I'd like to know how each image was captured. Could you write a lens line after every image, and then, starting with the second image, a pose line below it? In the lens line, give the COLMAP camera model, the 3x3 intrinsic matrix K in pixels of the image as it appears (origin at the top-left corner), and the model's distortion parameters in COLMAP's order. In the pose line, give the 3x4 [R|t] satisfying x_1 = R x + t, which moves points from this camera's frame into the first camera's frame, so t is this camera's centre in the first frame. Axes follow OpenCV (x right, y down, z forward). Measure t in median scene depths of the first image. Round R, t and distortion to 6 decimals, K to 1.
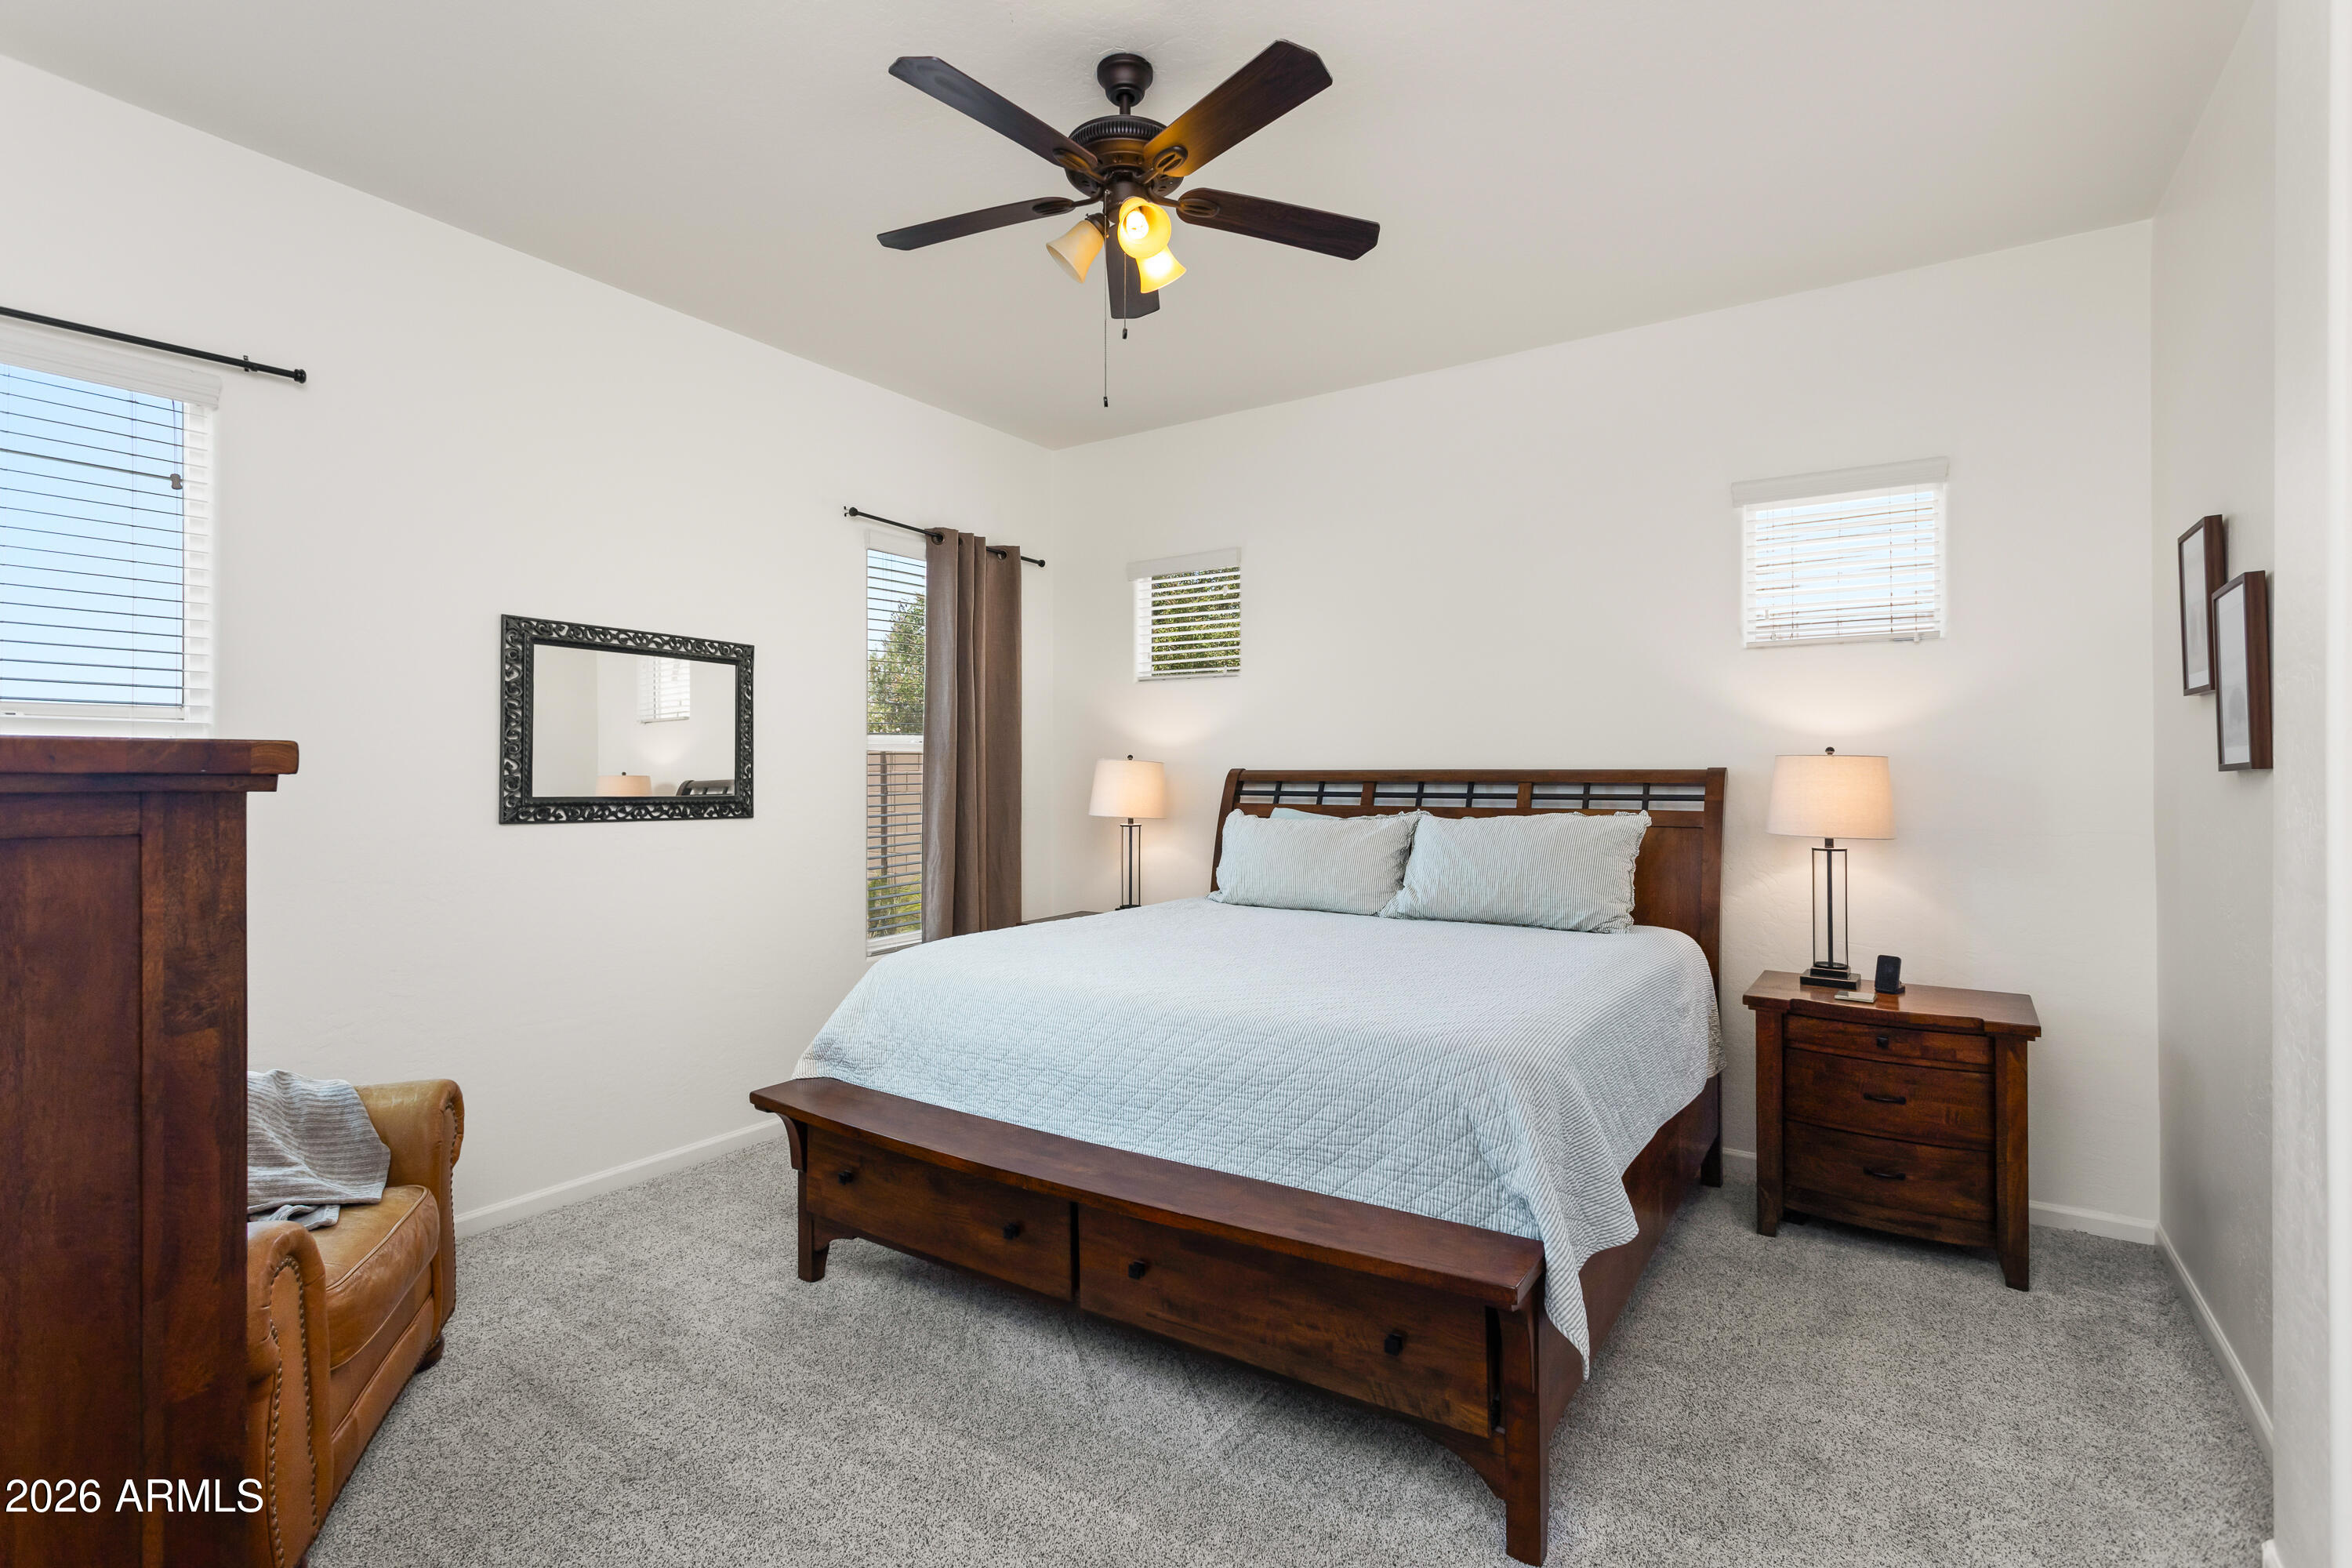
lens RADIAL K [[1143.3, 0, 1172.8], [0, 1143.3, 783.4], [0, 0, 1]] dist [0.004341, 0.003255]
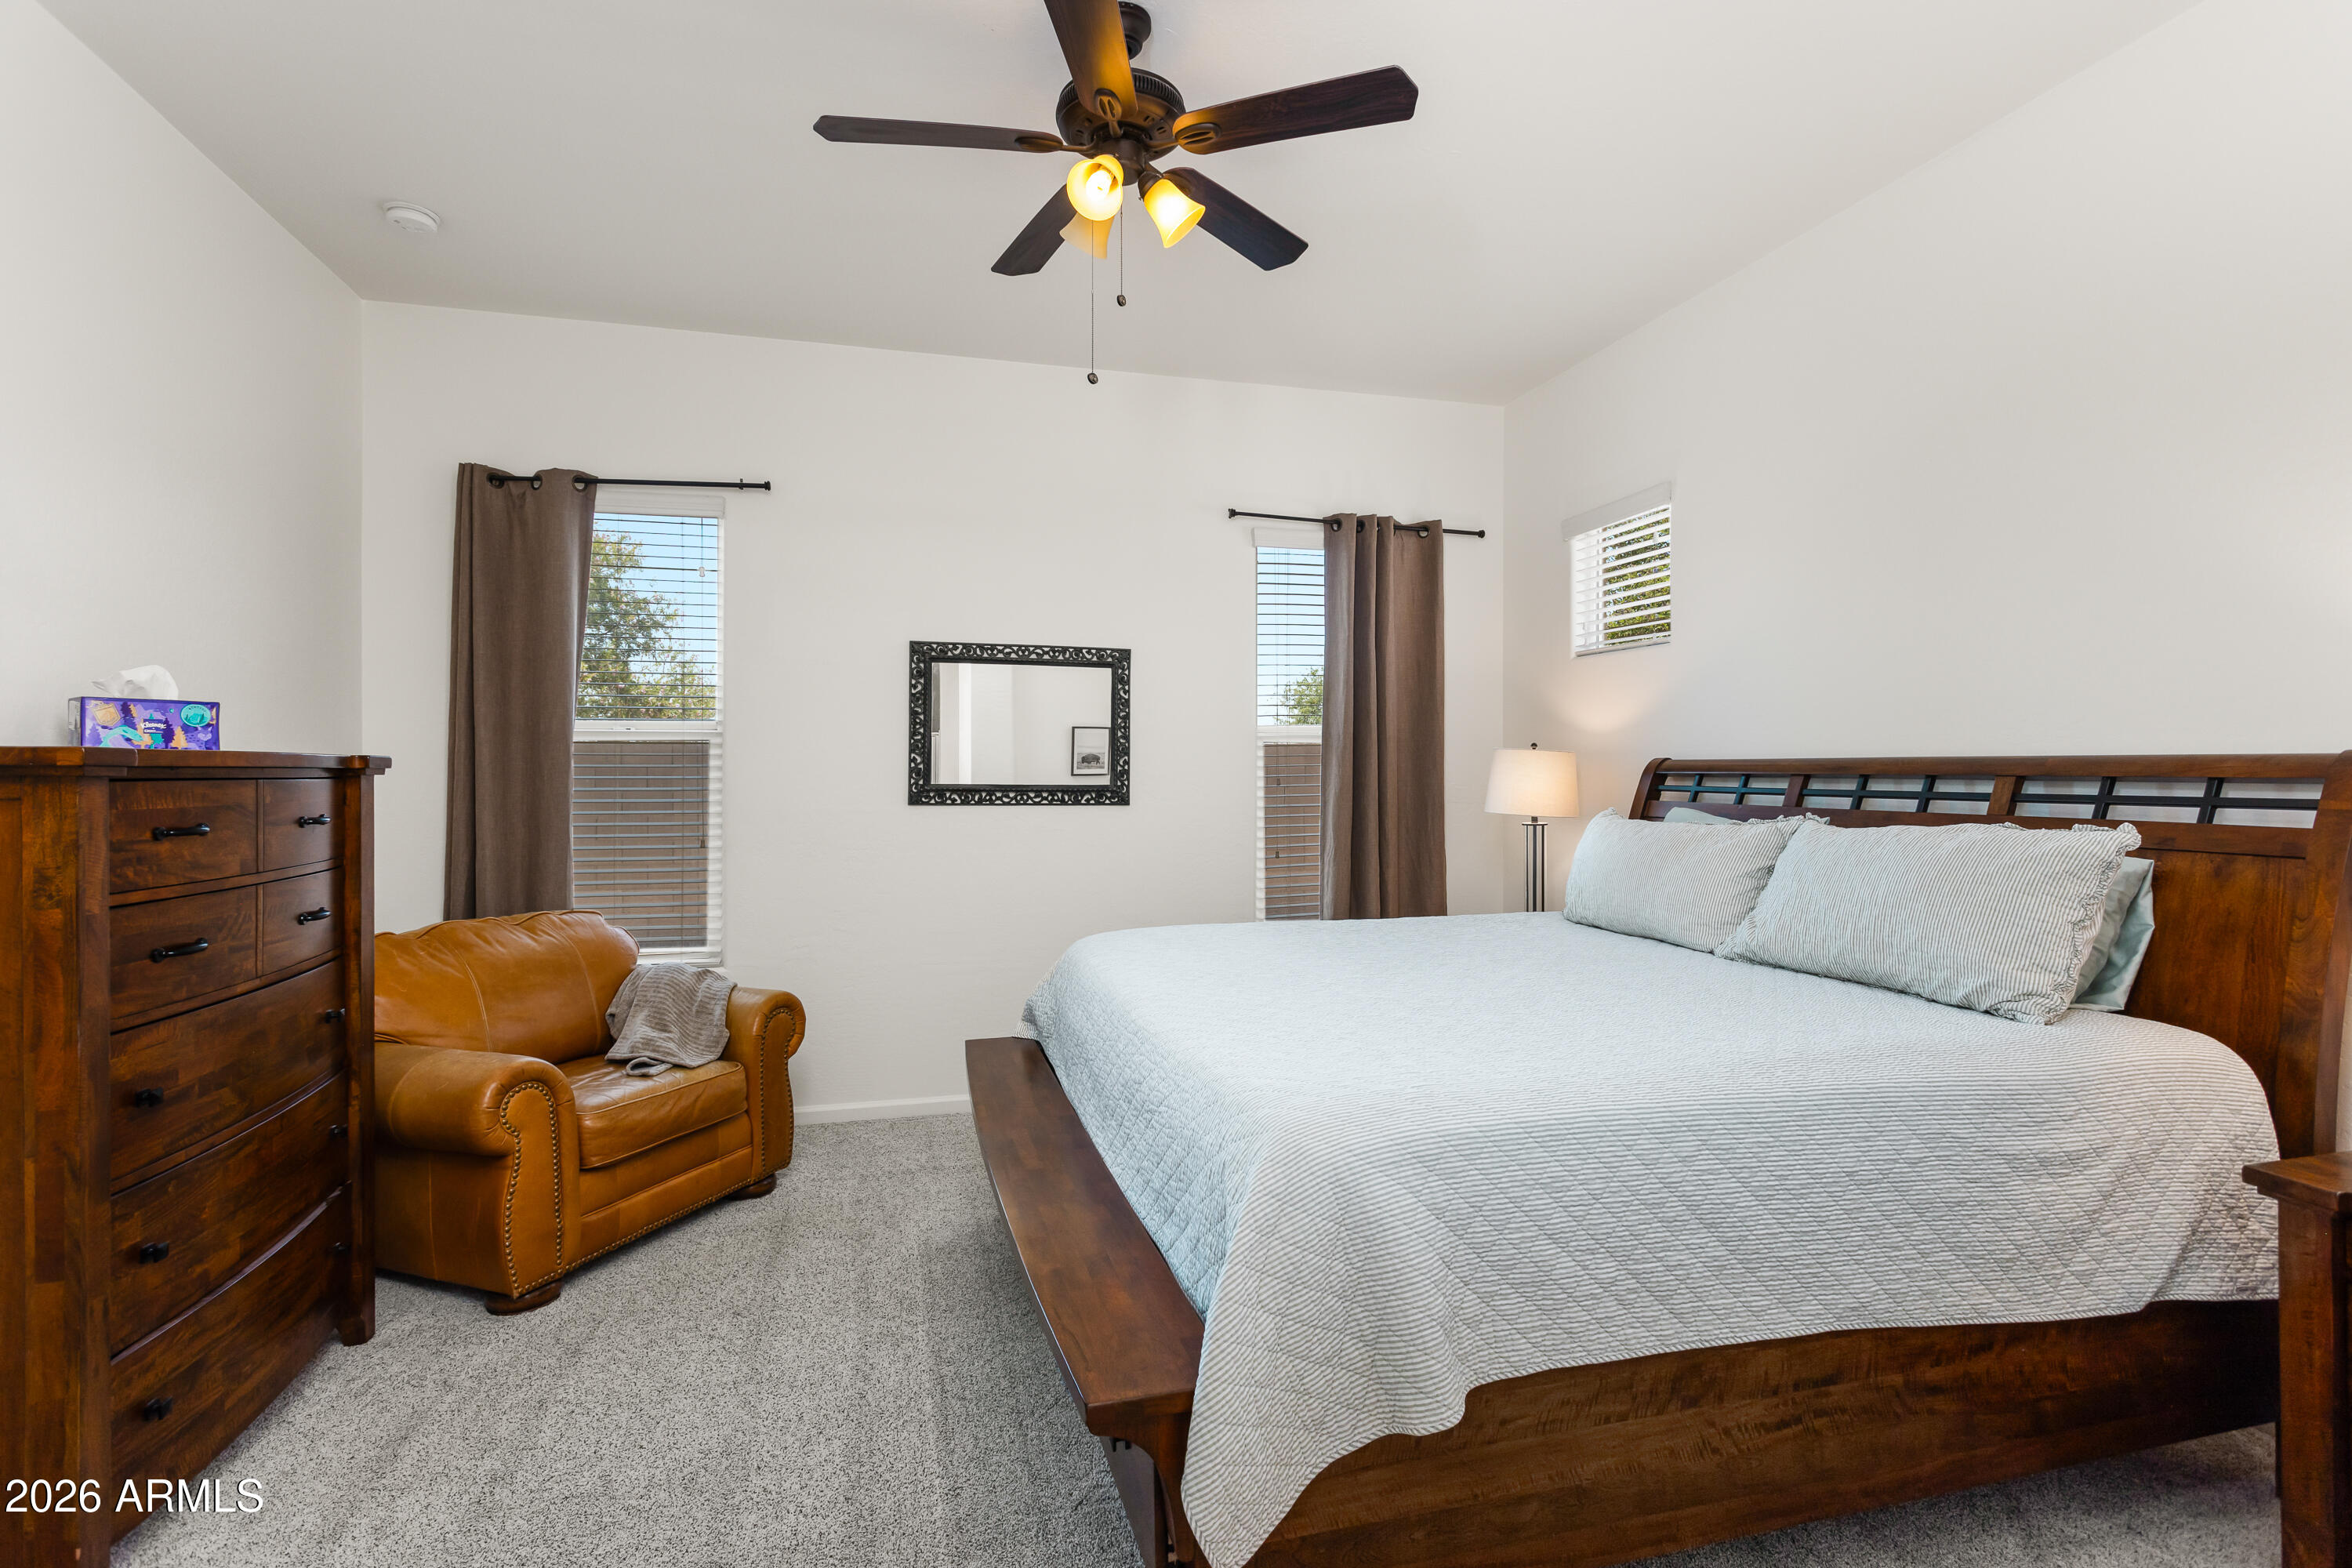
lens RADIAL K [[1143.3, 0, 1186.6], [0, 1143.3, 787.4], [0, 0, 1]] dist [0.004341, 0.003255]
pose [[0.741056, 0.010775, -0.671357, 0.432870], [-0.003511, 0.999920, 0.012172, -0.000595], [0.671434, -0.006663, 0.741034, 0.223524]]
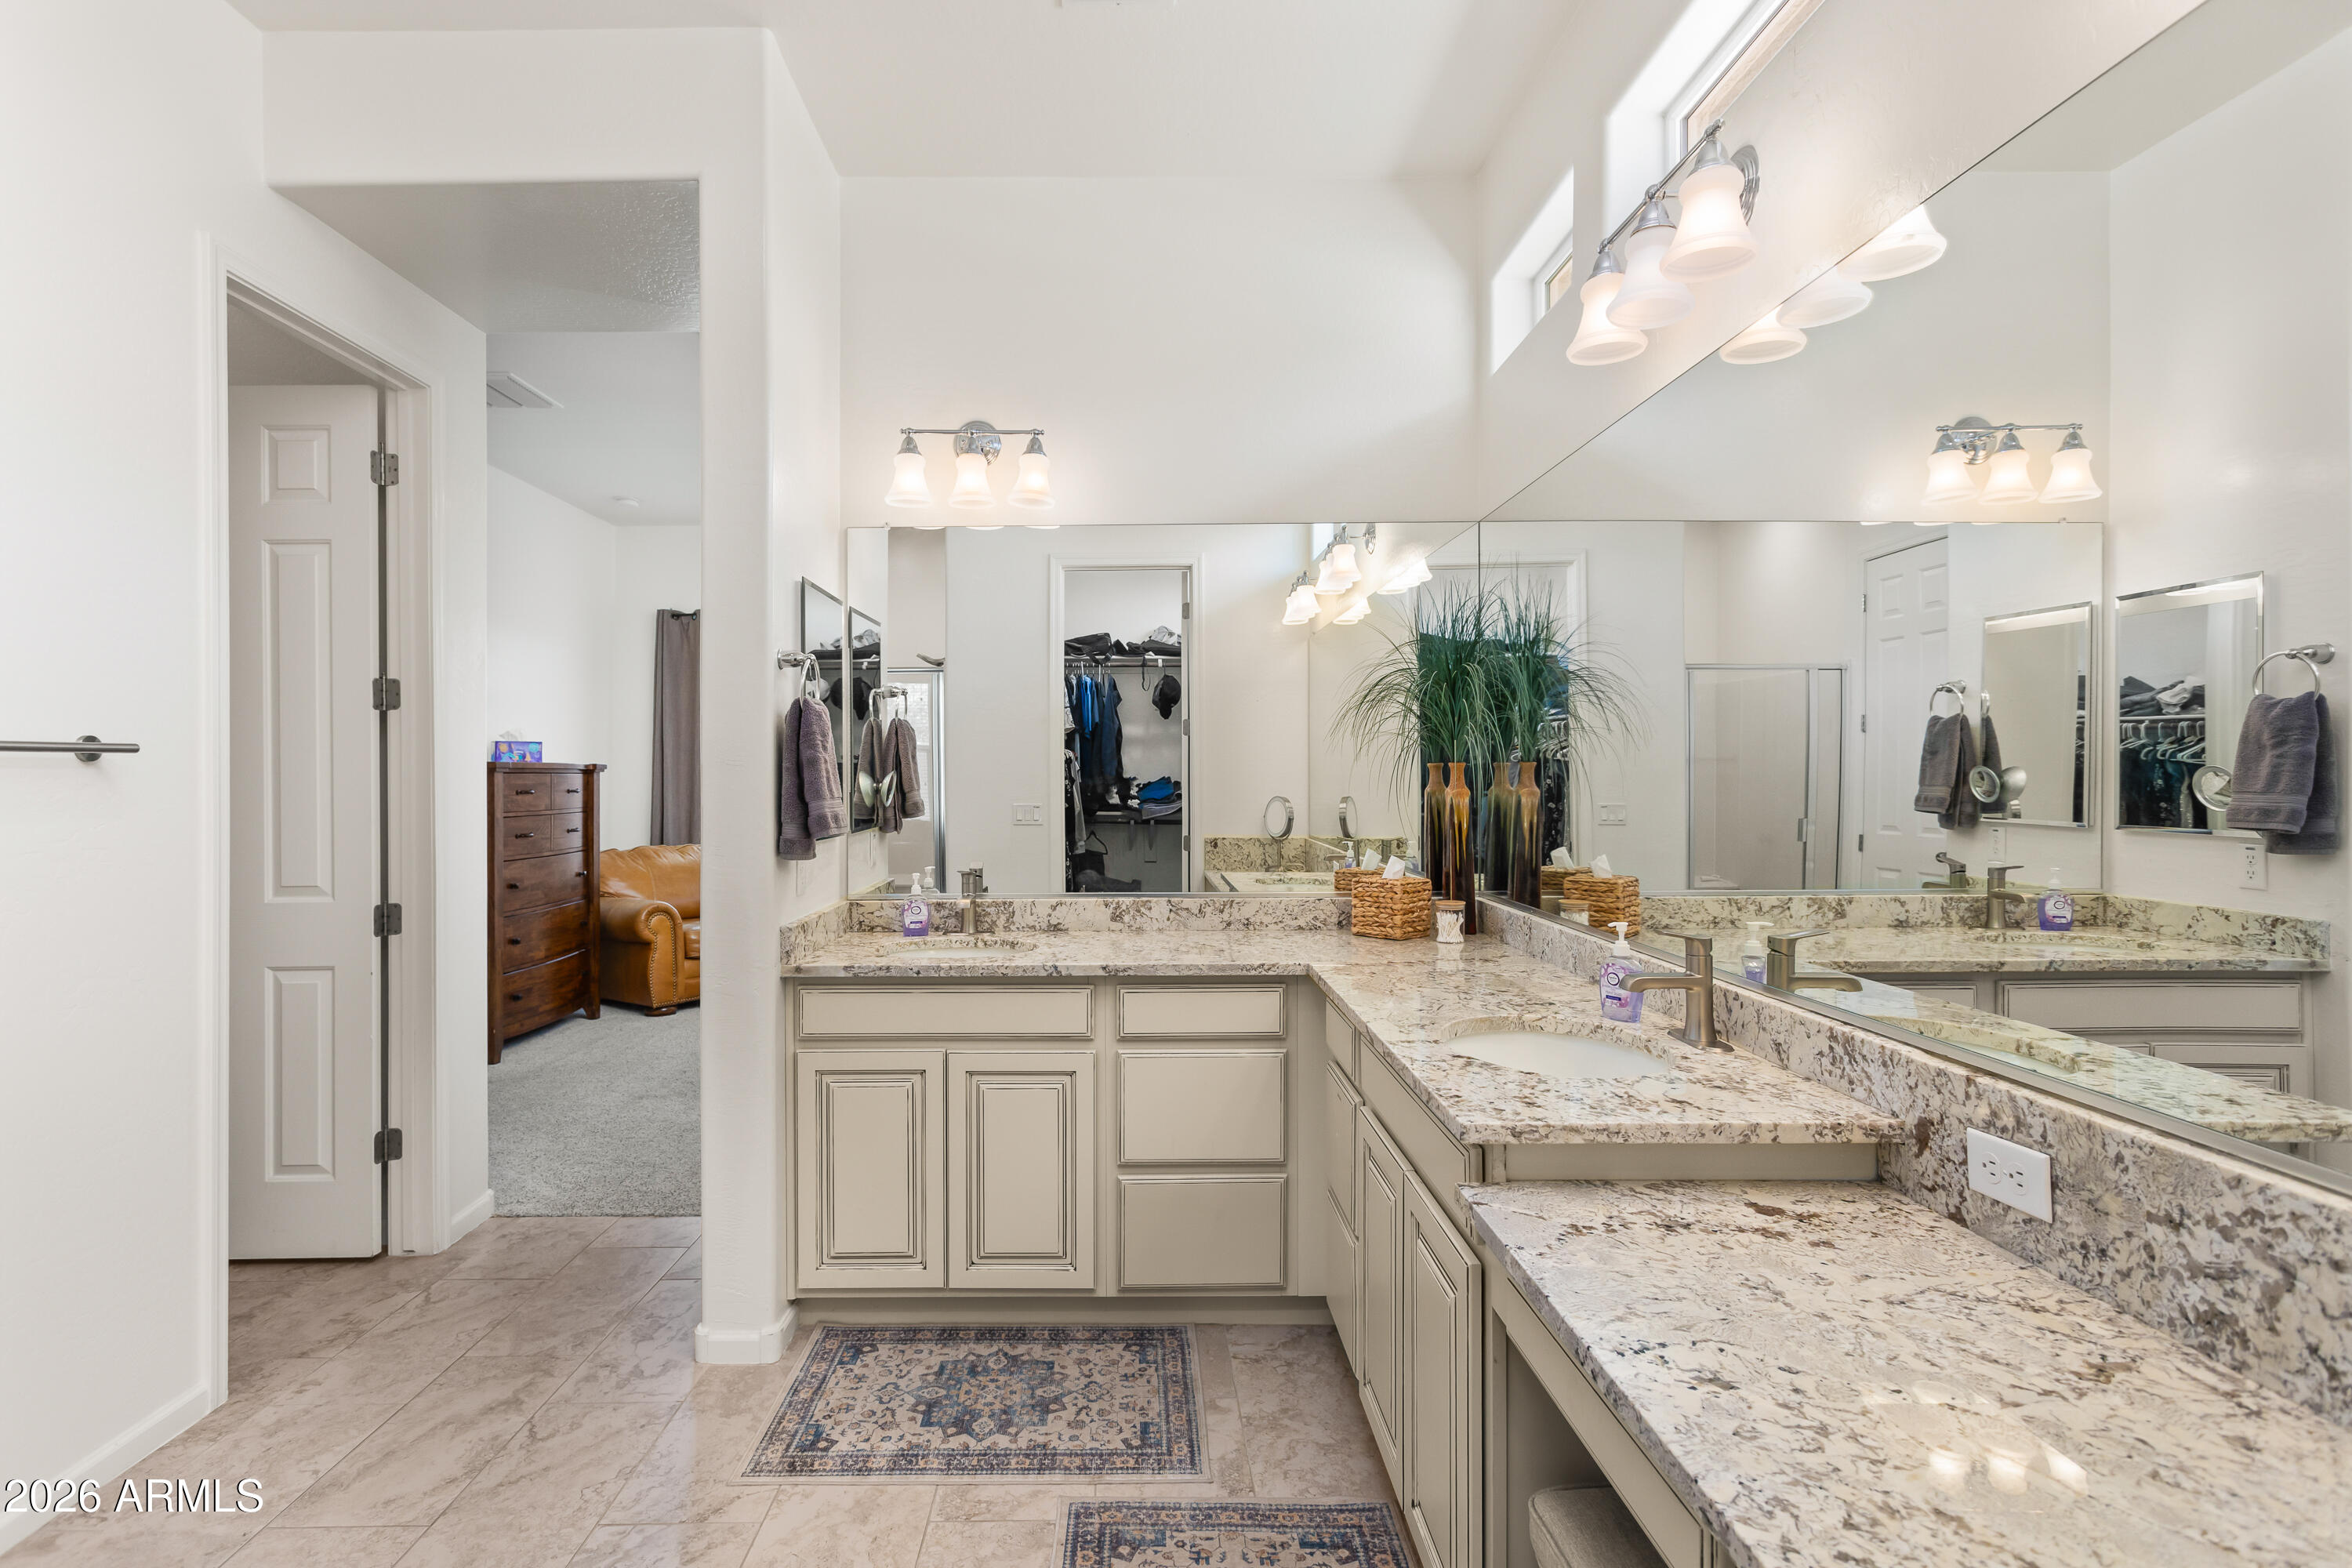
lens RADIAL K [[1143.3, 0, 1119.0], [0, 1143.3, 776.5], [0, 0, 1]] dist [0.004341, 0.003255]
pose [[0.539711, -0.000784, -0.841850, 1.384809], [0.002733, 0.999996, 0.000821, 0.009025], [0.841846, -0.002744, 0.539711, 0.153490]]
